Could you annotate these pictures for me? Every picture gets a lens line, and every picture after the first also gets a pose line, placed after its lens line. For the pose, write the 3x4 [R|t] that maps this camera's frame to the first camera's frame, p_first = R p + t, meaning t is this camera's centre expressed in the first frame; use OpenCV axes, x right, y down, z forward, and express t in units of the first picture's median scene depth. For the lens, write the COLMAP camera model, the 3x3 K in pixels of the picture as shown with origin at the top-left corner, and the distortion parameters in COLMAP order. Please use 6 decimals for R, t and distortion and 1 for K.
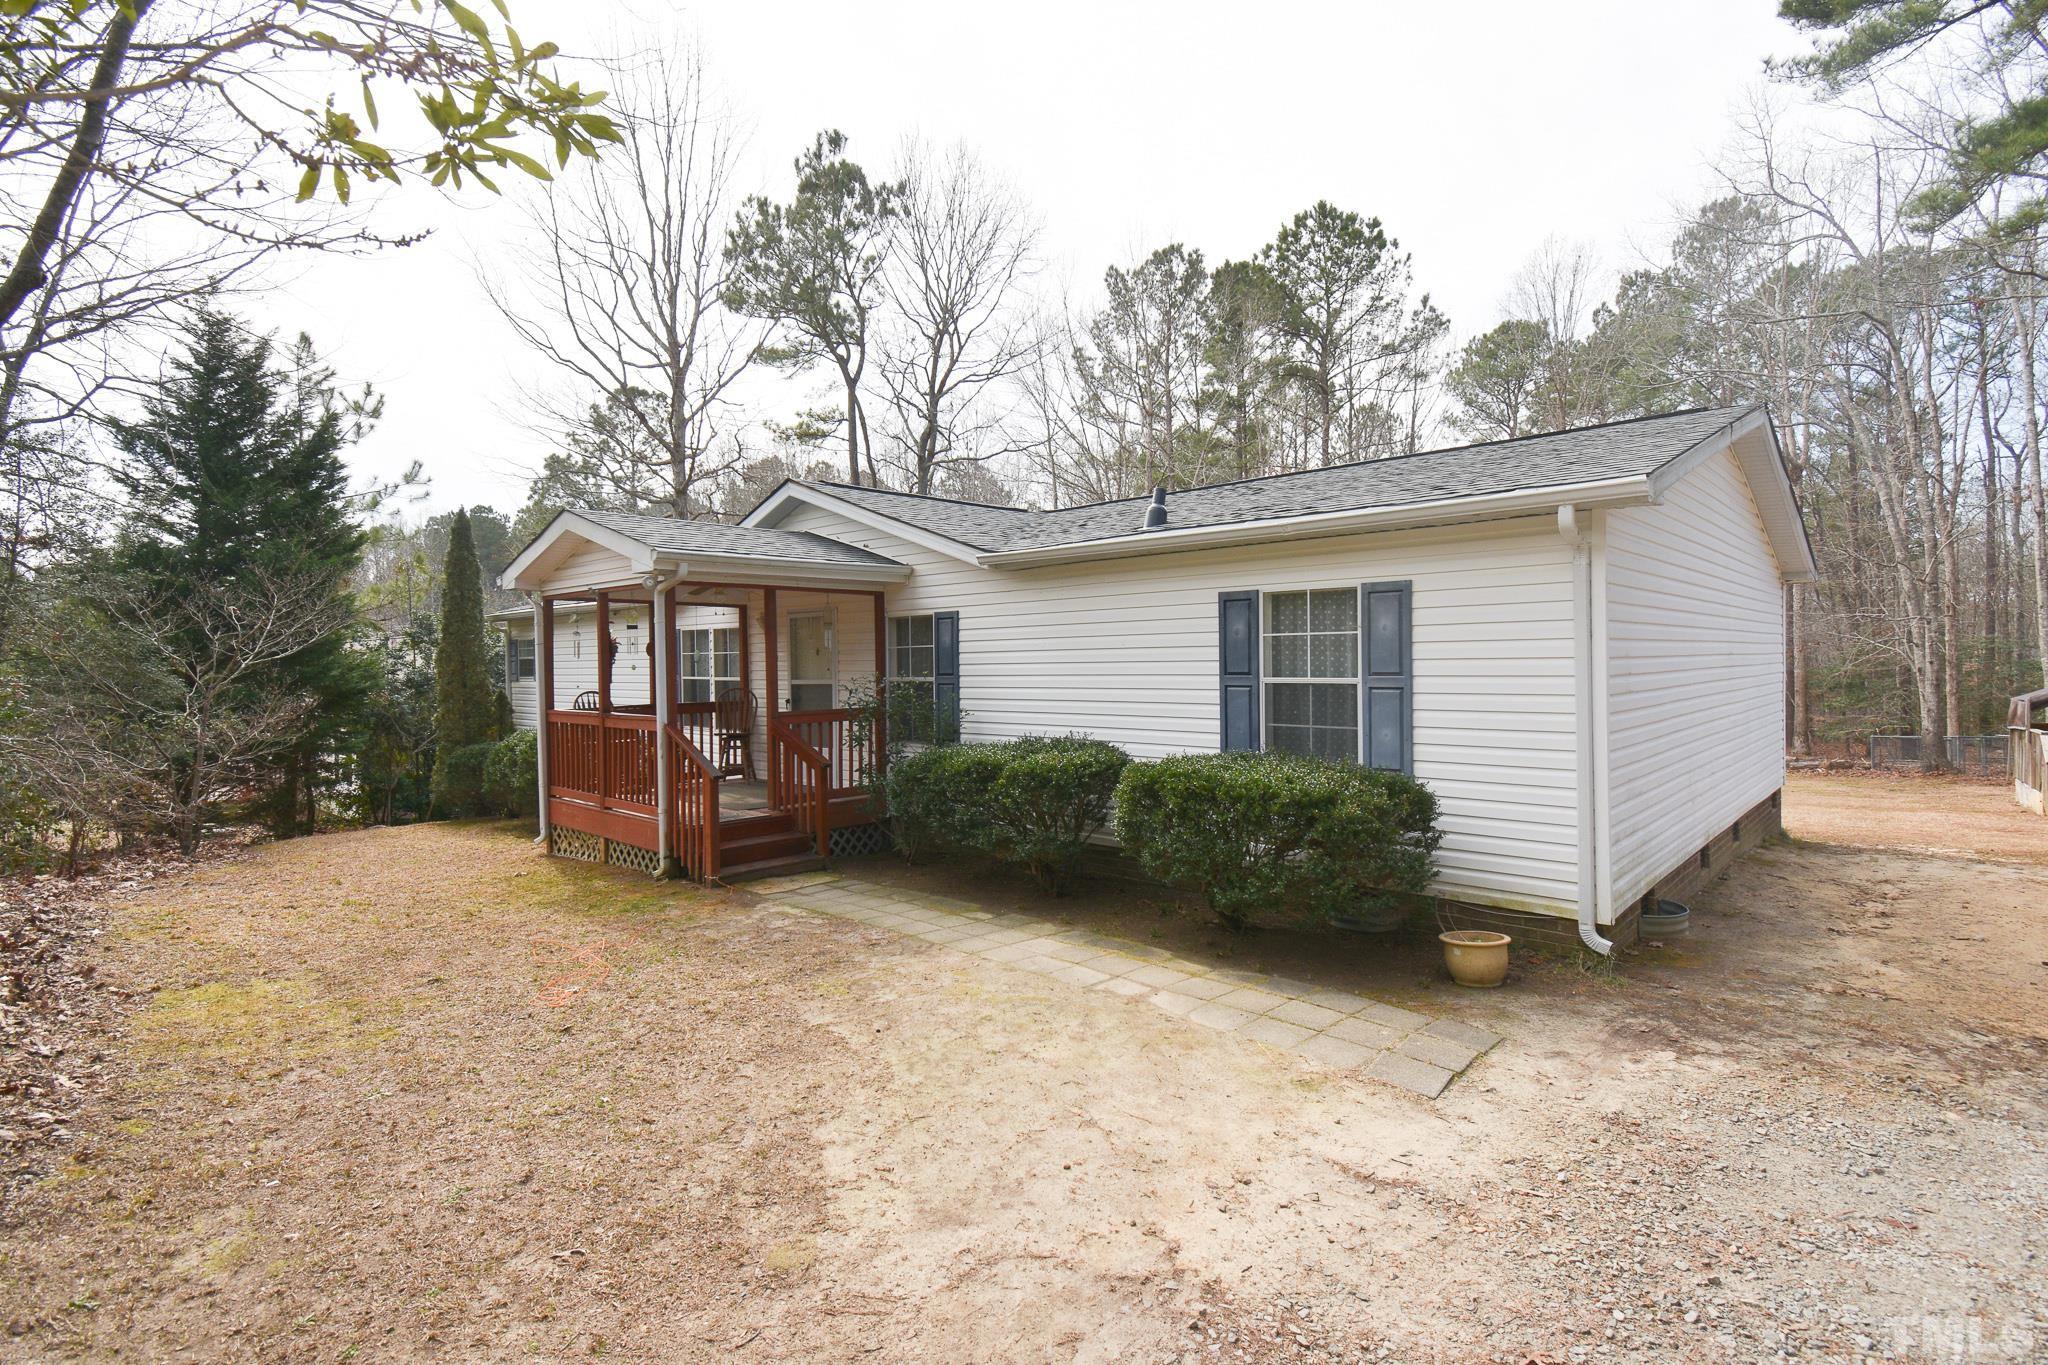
lens RADIAL K [[973.3, 0, 1017.5], [0, 973.3, 685.6], [0, 0, 1]] dist [-0.032860, -0.002261]
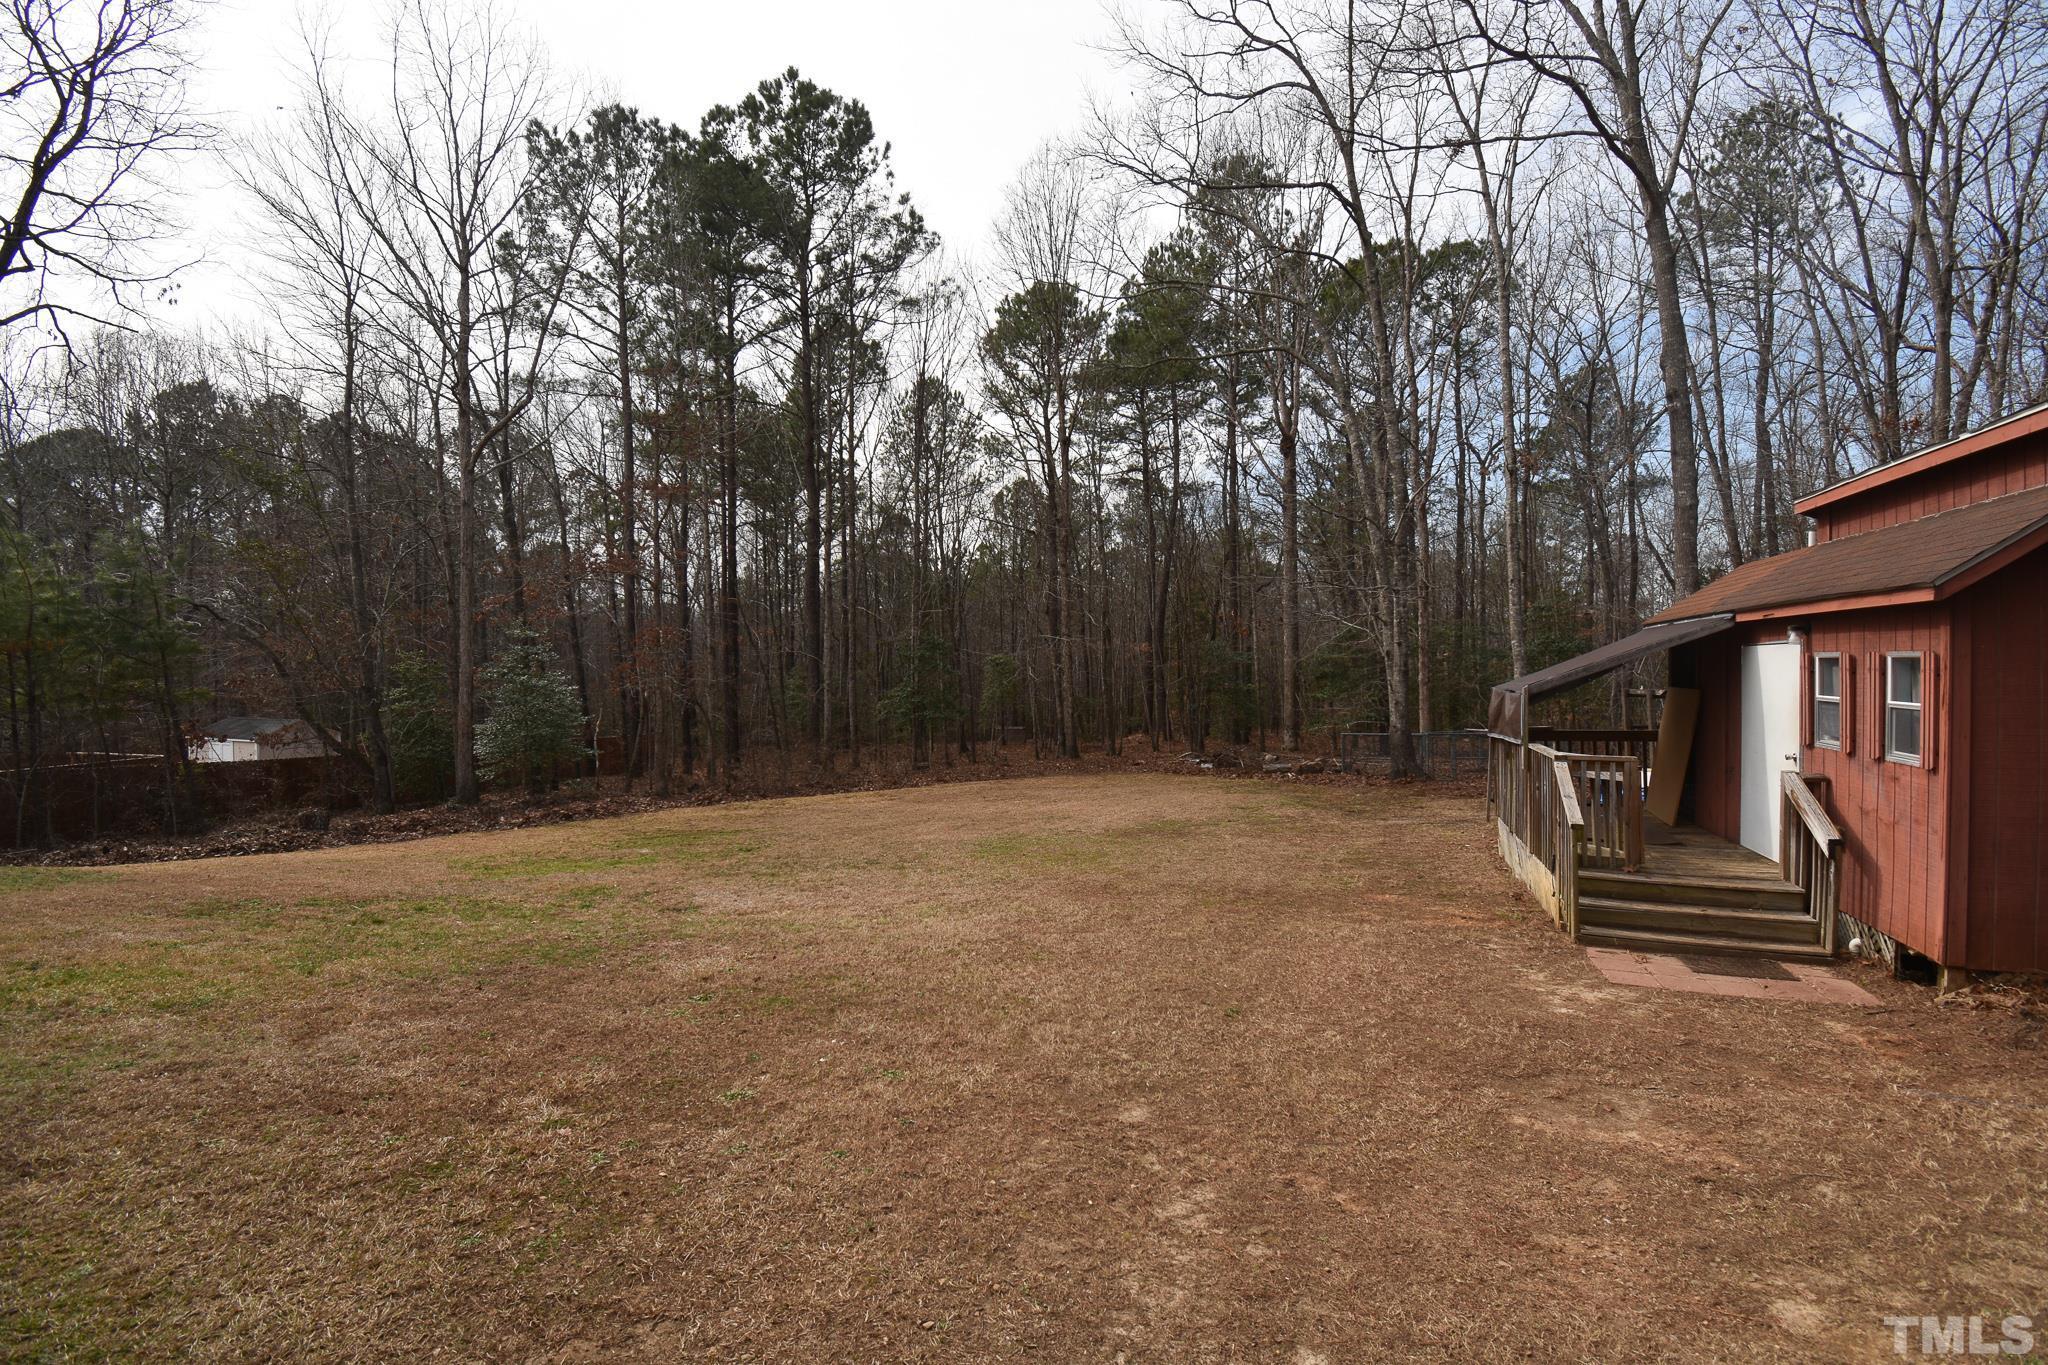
lens RADIAL K [[907.1, 0, 1017.7], [0, 907.1, 681.0], [0, 0, 1]] dist [0.006674, -0.018217]
pose [[0.937812, 0.003947, 0.347120, 0.394620], [-0.005068, 0.999984, 0.002323, 0.007092], [-0.347105, -0.003938, 0.937818, 0.383380]]
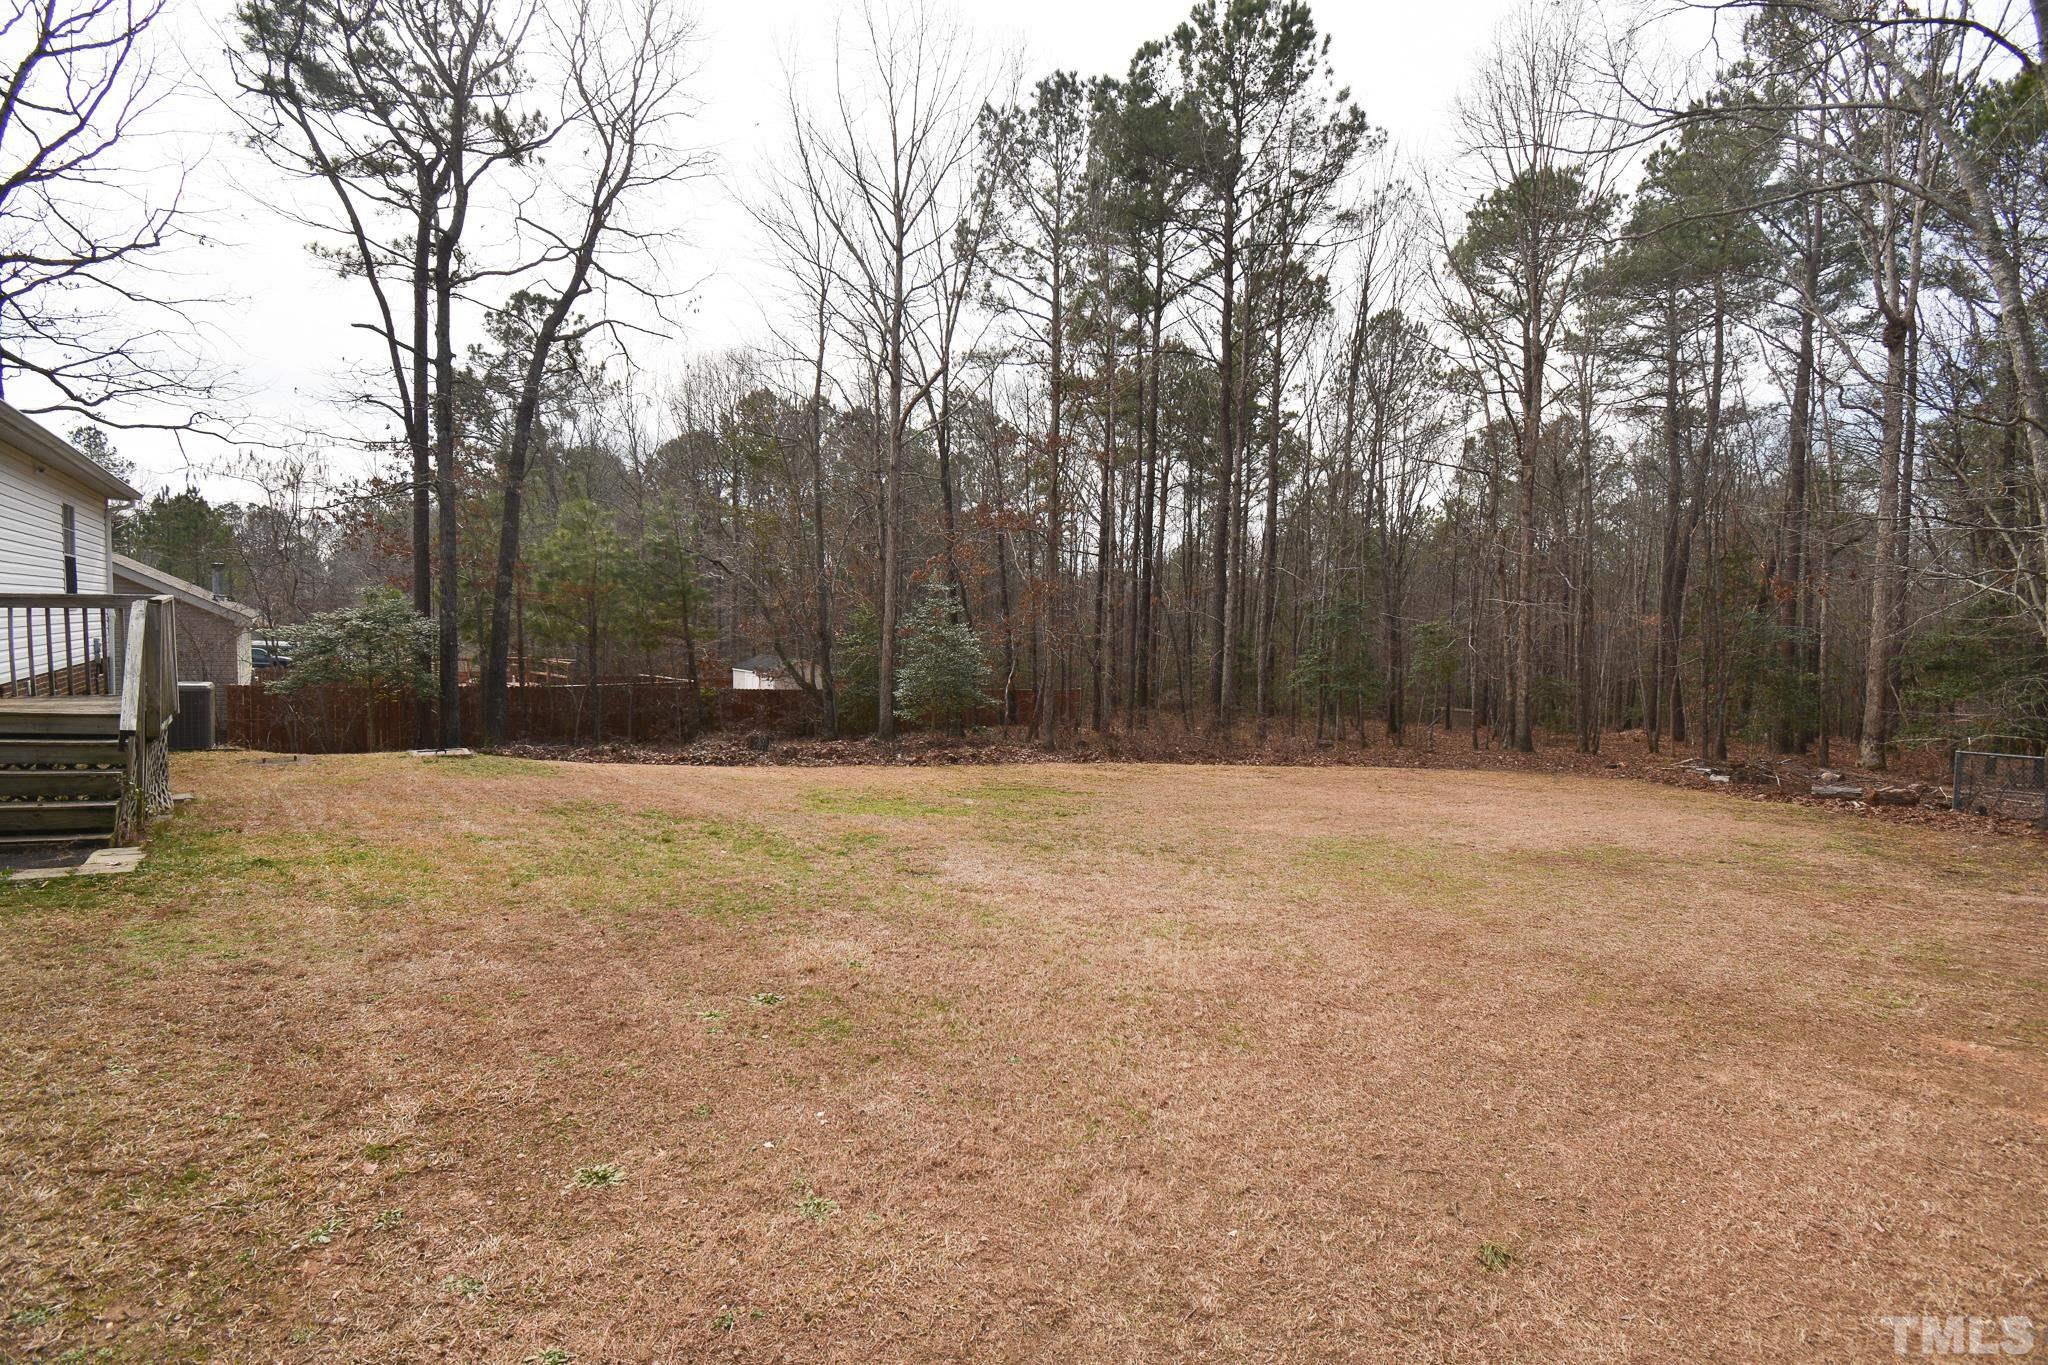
lens RADIAL K [[907.1, 0, 1011.4], [0, 907.1, 682.6], [0, 0, 1]] dist [0.006674, -0.018217]
pose [[0.989748, 0.052498, -0.132826, 0.461810], [-0.045794, 0.997542, 0.053040, 0.011210], [0.135284, -0.046414, 0.989719, 0.444709]]
